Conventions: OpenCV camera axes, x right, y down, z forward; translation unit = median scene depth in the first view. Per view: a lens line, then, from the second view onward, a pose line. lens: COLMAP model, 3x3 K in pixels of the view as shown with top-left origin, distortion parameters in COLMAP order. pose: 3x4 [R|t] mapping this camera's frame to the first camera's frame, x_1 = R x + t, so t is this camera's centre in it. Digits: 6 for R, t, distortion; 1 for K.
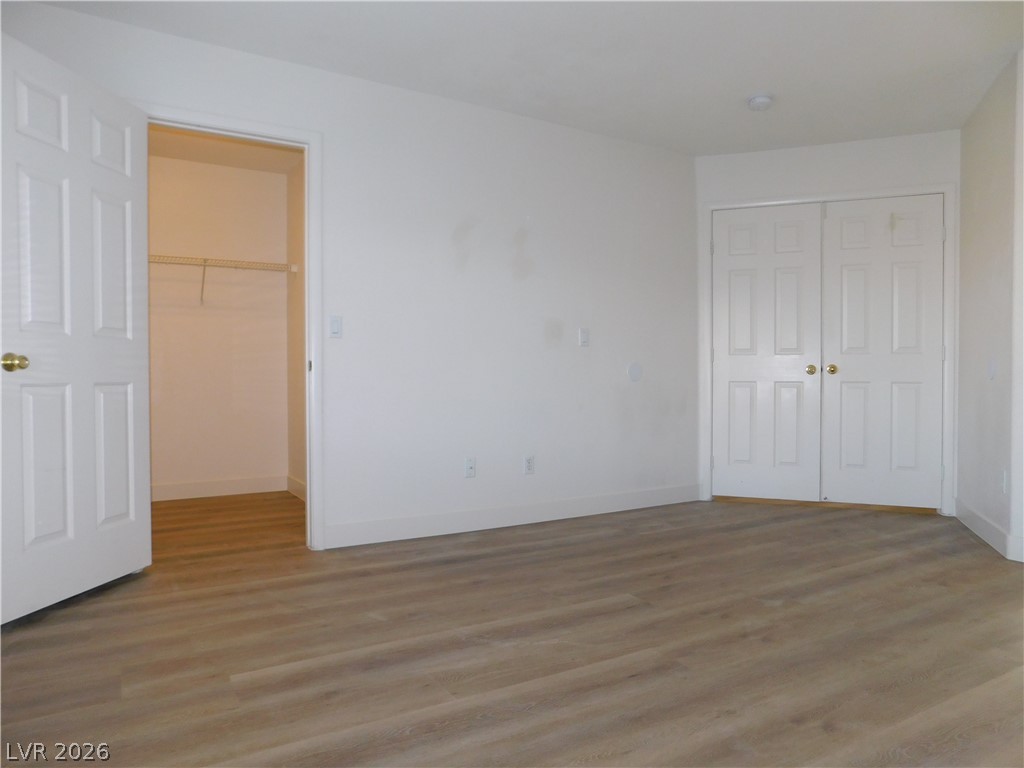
lens RADIAL K [[685.0, 0, 509.4], [0, 685.0, 384.5], [0, 0, 1]] dist [-0.064220, 0.056482]
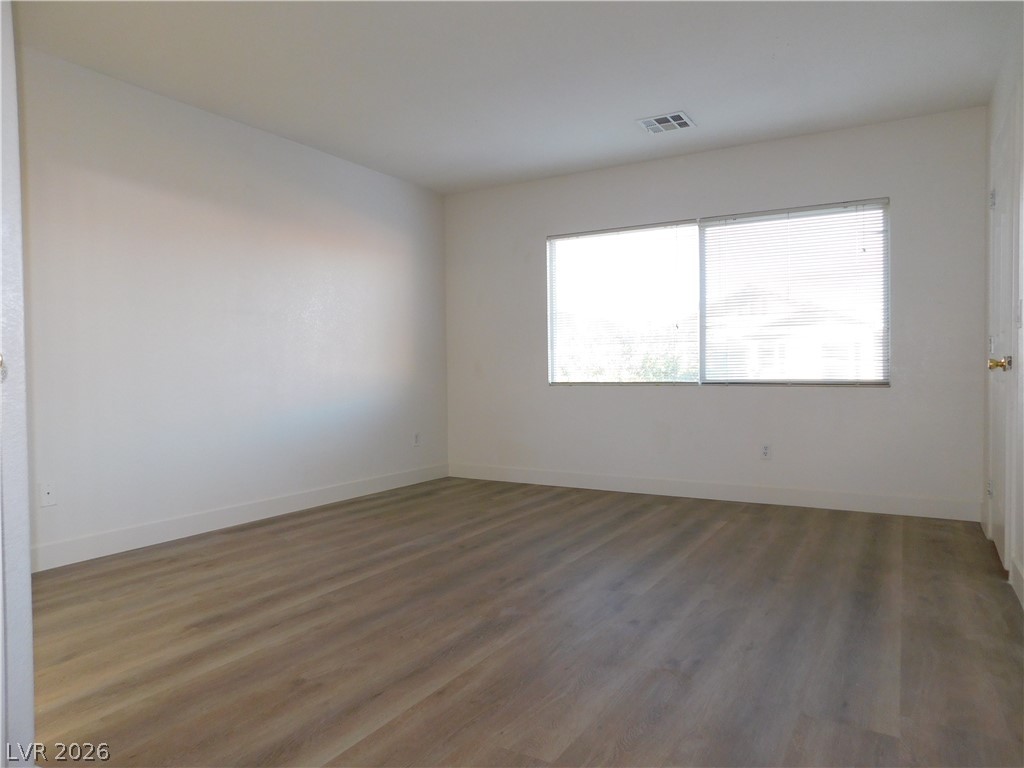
lens RADIAL K [[685.0, 0, 508.4], [0, 685.0, 383.0], [0, 0, 1]] dist [-0.064220, 0.056482]
pose [[-0.885374, 0.013177, -0.464693, 0.831851], [0.003497, 0.999759, 0.021687, -0.028510], [0.464866, 0.017576, -0.885206, 1.841764]]
